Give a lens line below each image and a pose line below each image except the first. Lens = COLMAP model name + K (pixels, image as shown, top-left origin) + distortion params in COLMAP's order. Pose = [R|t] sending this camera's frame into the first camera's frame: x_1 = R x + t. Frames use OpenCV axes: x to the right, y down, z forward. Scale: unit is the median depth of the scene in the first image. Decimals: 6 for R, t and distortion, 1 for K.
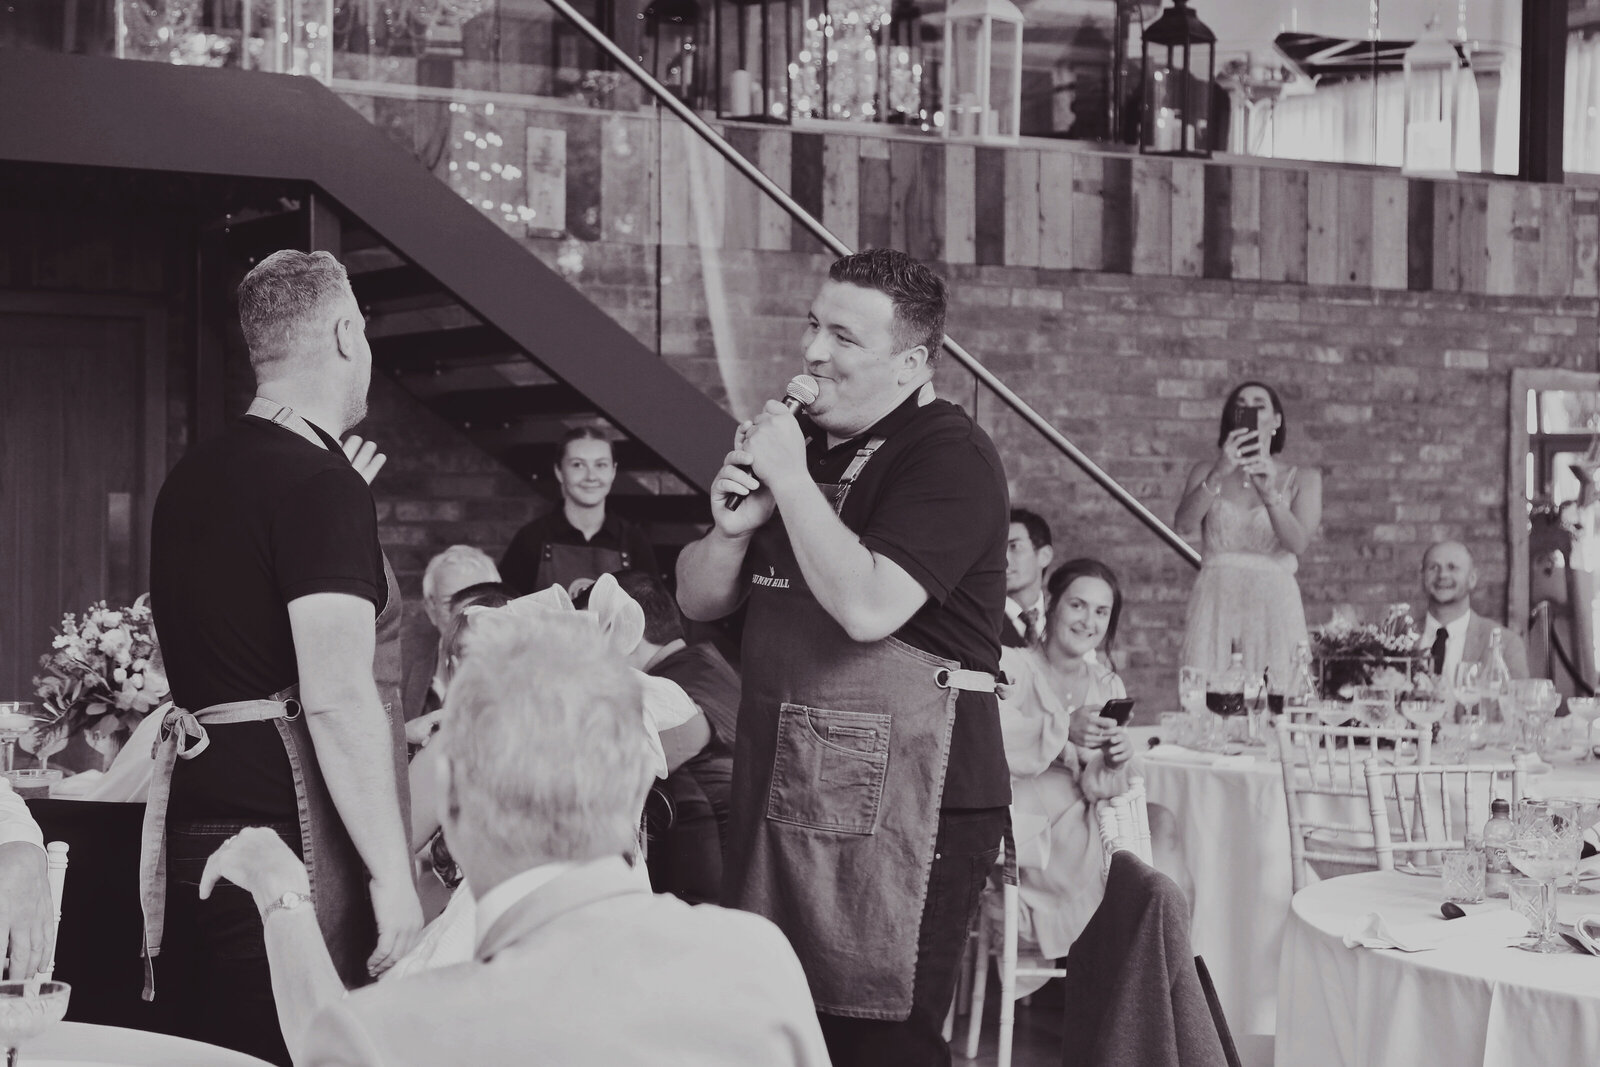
lens RADIAL K [[2836.9, 0, 821.2], [0, 2836.9, 493.8], [0, 0, 1]] dist [0.254702, 0.000000]
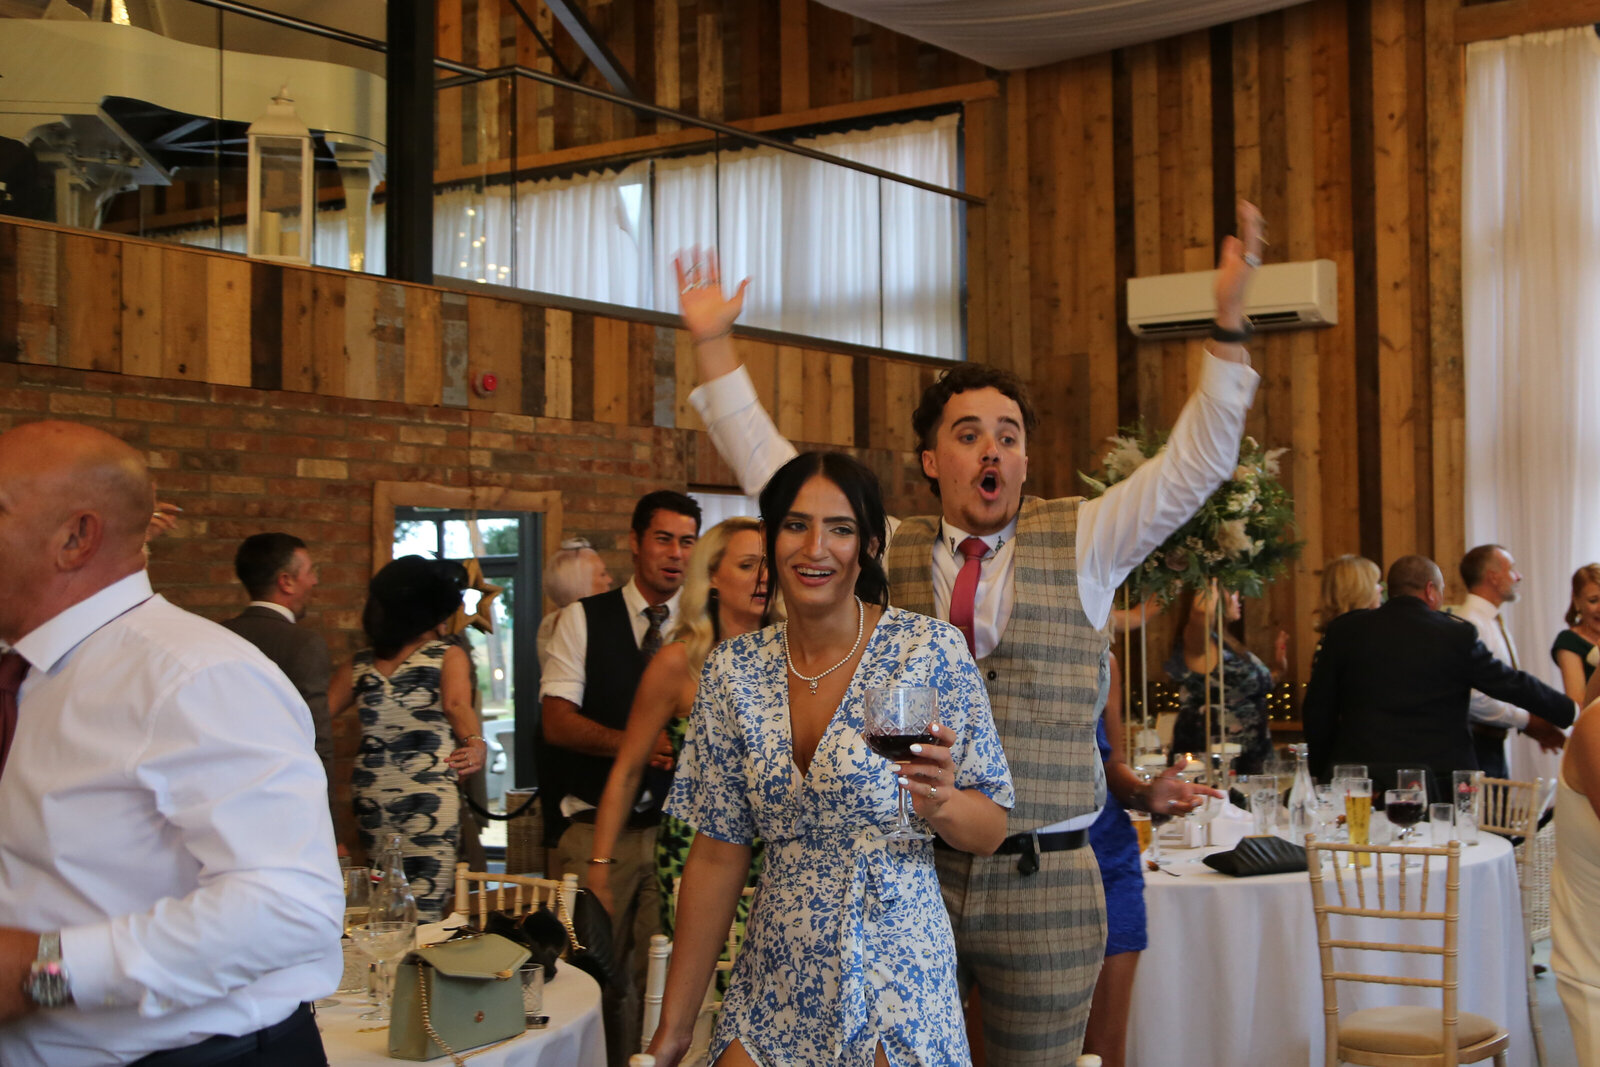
lens RADIAL K [[2141.3, 0, 1028.1], [0, 2141.3, 514.3], [0, 0, 1]] dist [0.011481, 0.000000]
pose [[0.884812, 0.004855, 0.465924, 0.110050], [0.016416, 0.999000, -0.041584, -0.001693], [-0.465660, 0.044443, 0.883847, 0.316754]]
